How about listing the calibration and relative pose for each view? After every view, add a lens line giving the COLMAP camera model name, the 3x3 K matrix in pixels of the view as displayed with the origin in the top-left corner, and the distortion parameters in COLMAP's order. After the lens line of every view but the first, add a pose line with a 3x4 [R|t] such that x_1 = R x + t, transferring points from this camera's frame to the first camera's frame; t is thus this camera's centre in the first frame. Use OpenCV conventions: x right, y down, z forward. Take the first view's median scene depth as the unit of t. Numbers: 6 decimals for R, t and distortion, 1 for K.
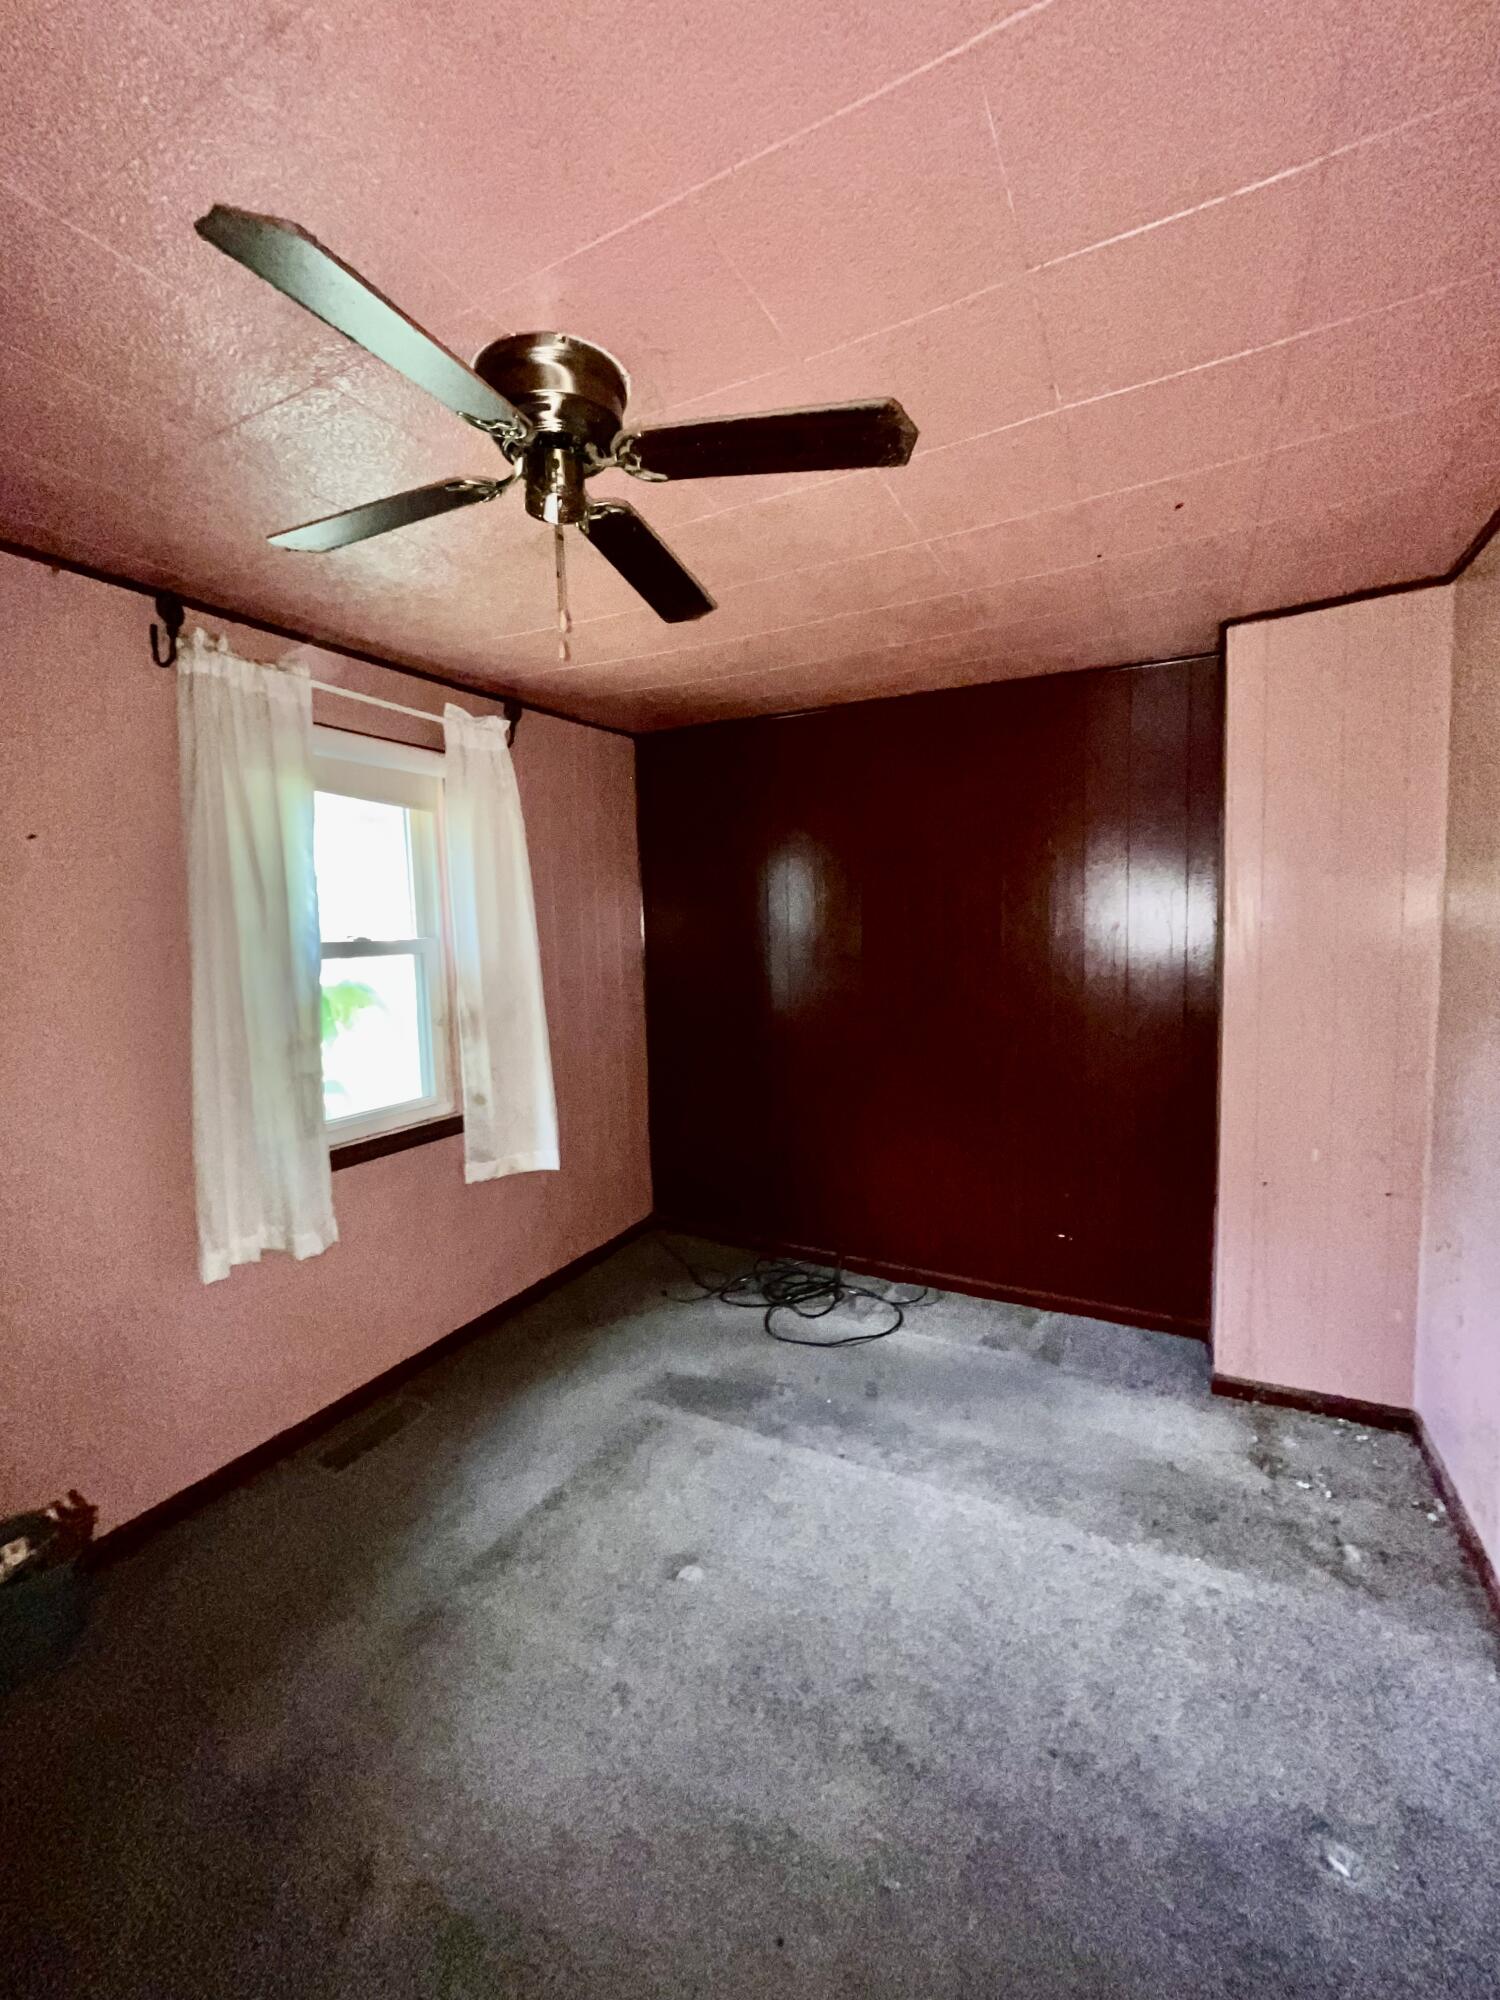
lens RADIAL K [[804.9, 0, 750.9], [0, 804.9, 996.8], [0, 0, 1]] dist [-0.005953, 0.000434]
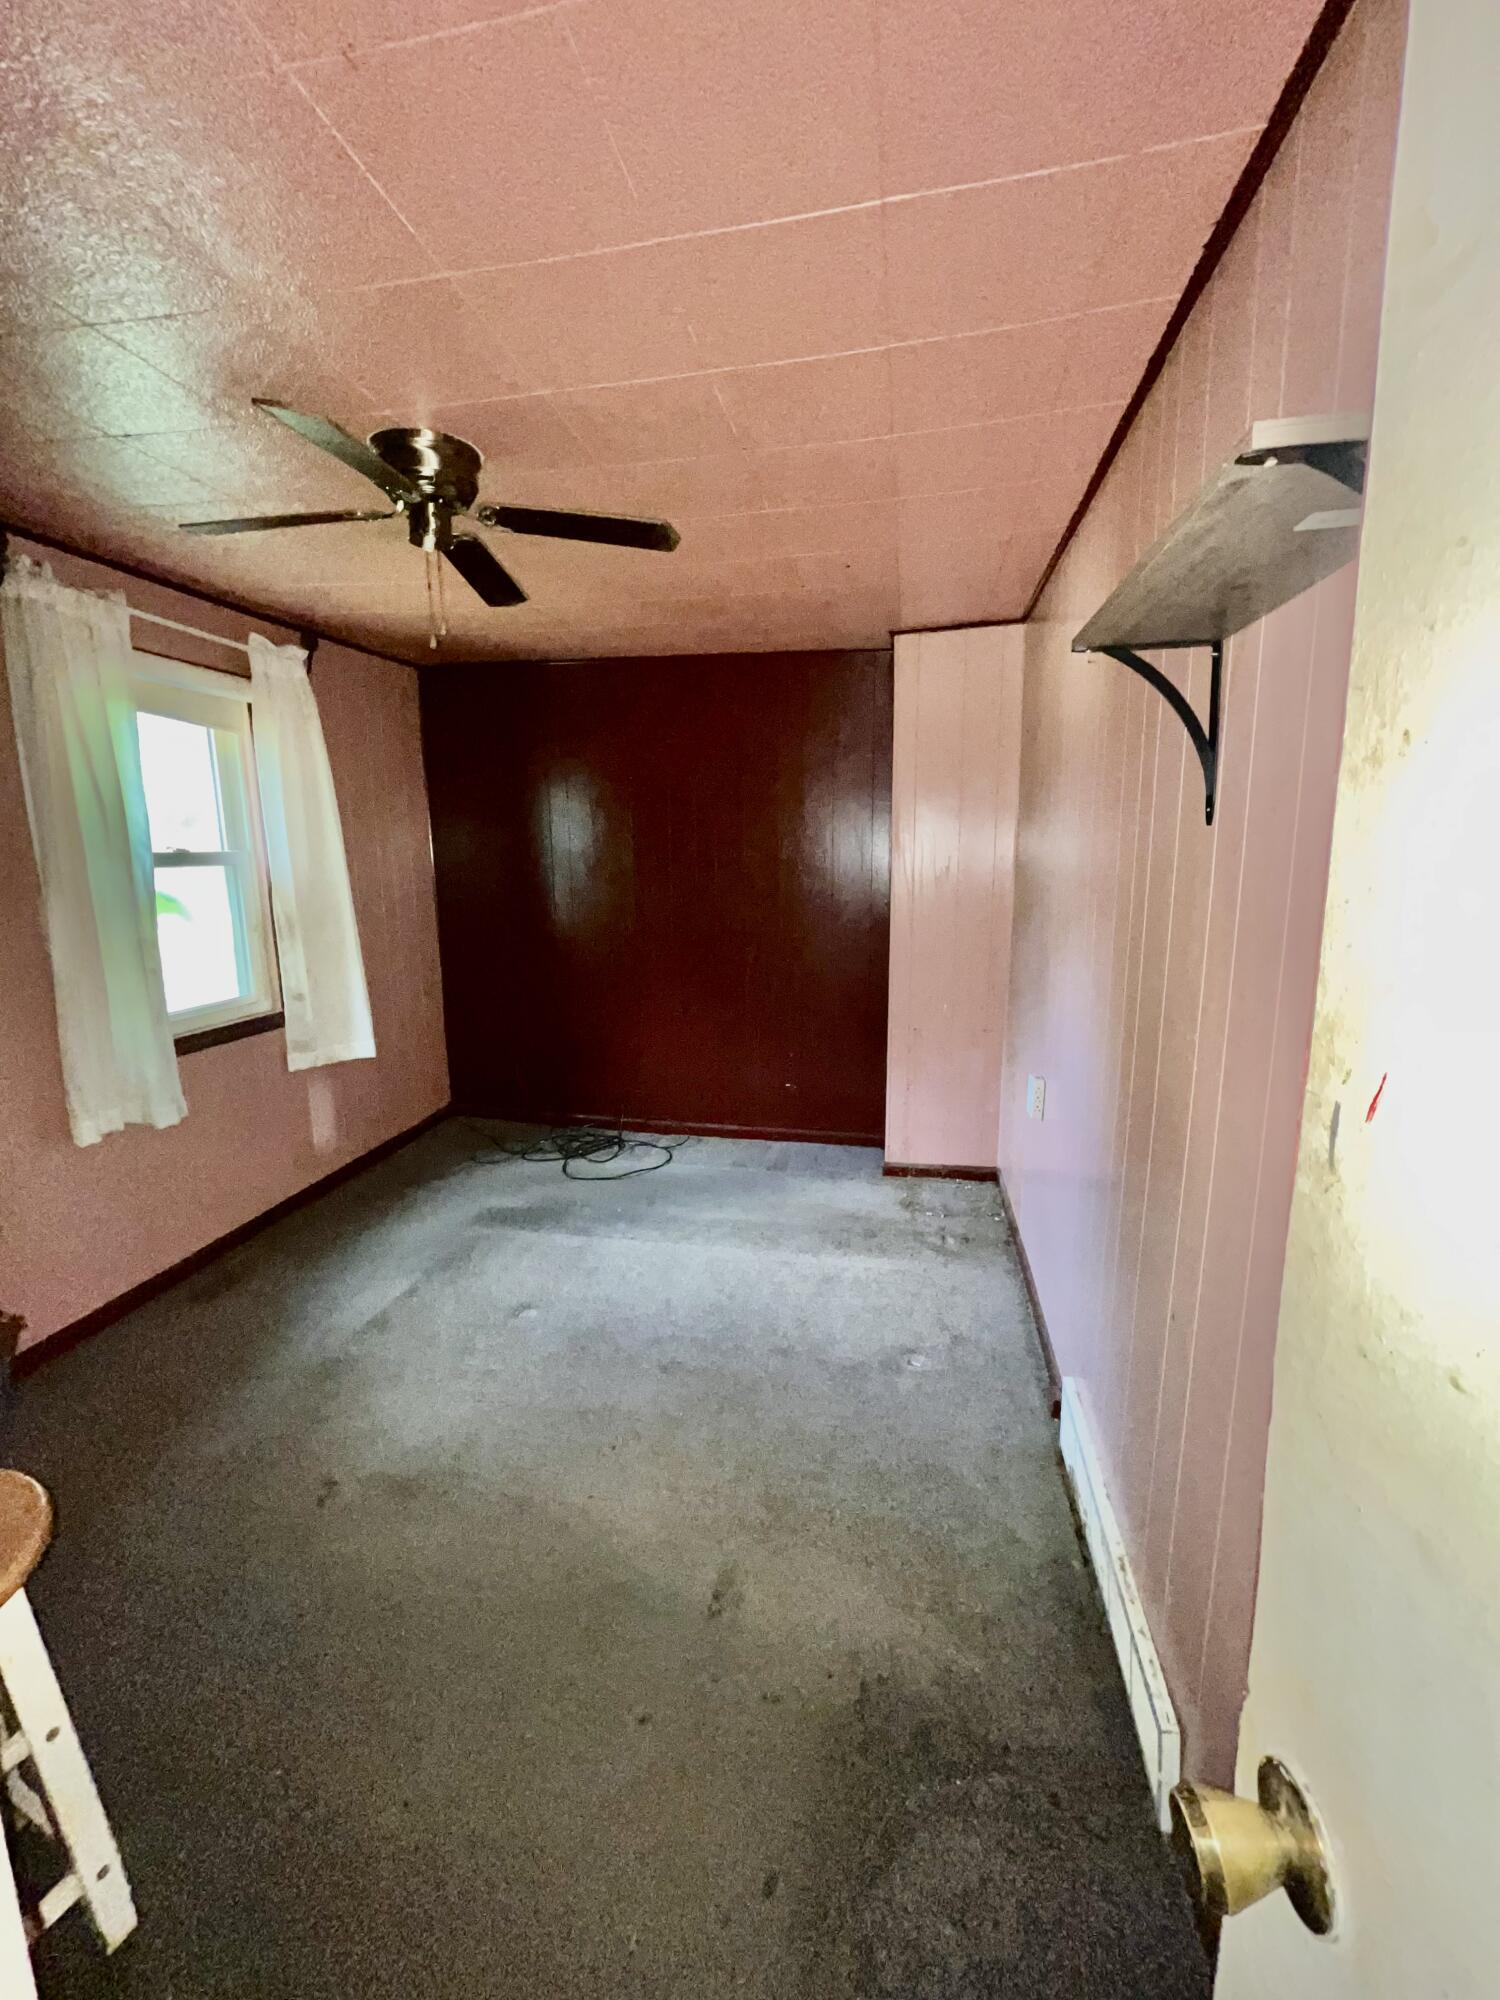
lens RADIAL K [[804.9, 0, 744.7], [0, 804.9, 992.8], [0, 0, 1]] dist [-0.005953, 0.000434]
pose [[0.957390, -0.033294, 0.286874, -0.078500], [0.008909, 0.996264, 0.085894, 0.038756], [-0.288662, -0.079678, 0.954110, -0.314754]]
